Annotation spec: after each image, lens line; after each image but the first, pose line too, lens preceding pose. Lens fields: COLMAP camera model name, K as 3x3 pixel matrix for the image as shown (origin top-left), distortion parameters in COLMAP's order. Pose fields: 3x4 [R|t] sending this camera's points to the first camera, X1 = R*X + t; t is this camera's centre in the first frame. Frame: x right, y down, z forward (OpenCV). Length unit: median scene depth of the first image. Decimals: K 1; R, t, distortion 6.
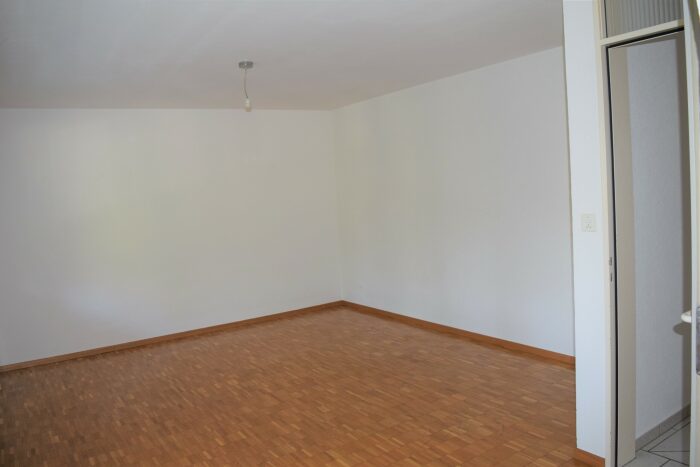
lens RADIAL K [[557.7, 0, 348.9], [0, 557.7, 234.7], [0, 0, 1]] dist [-0.074161, 0.001966]
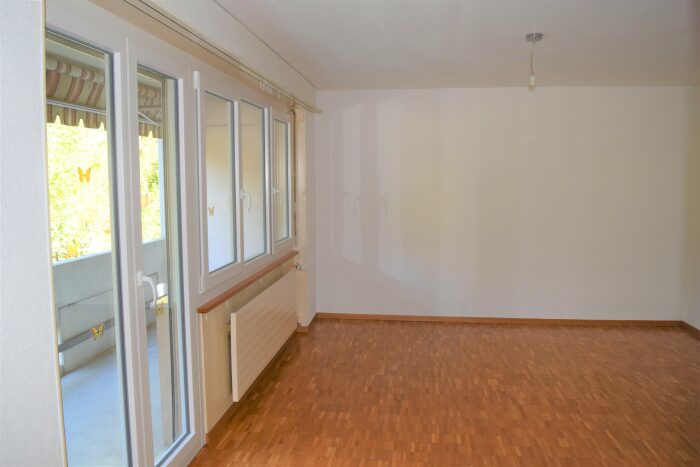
lens RADIAL K [[557.7, 0, 349.6], [0, 557.7, 231.5], [0, 0, 1]] dist [-0.074161, 0.001966]
pose [[0.754874, 0.125543, -0.643742, 0.194282], [-0.104005, 0.992003, 0.071501, -0.029753], [0.647571, 0.012978, 0.761895, 0.141167]]
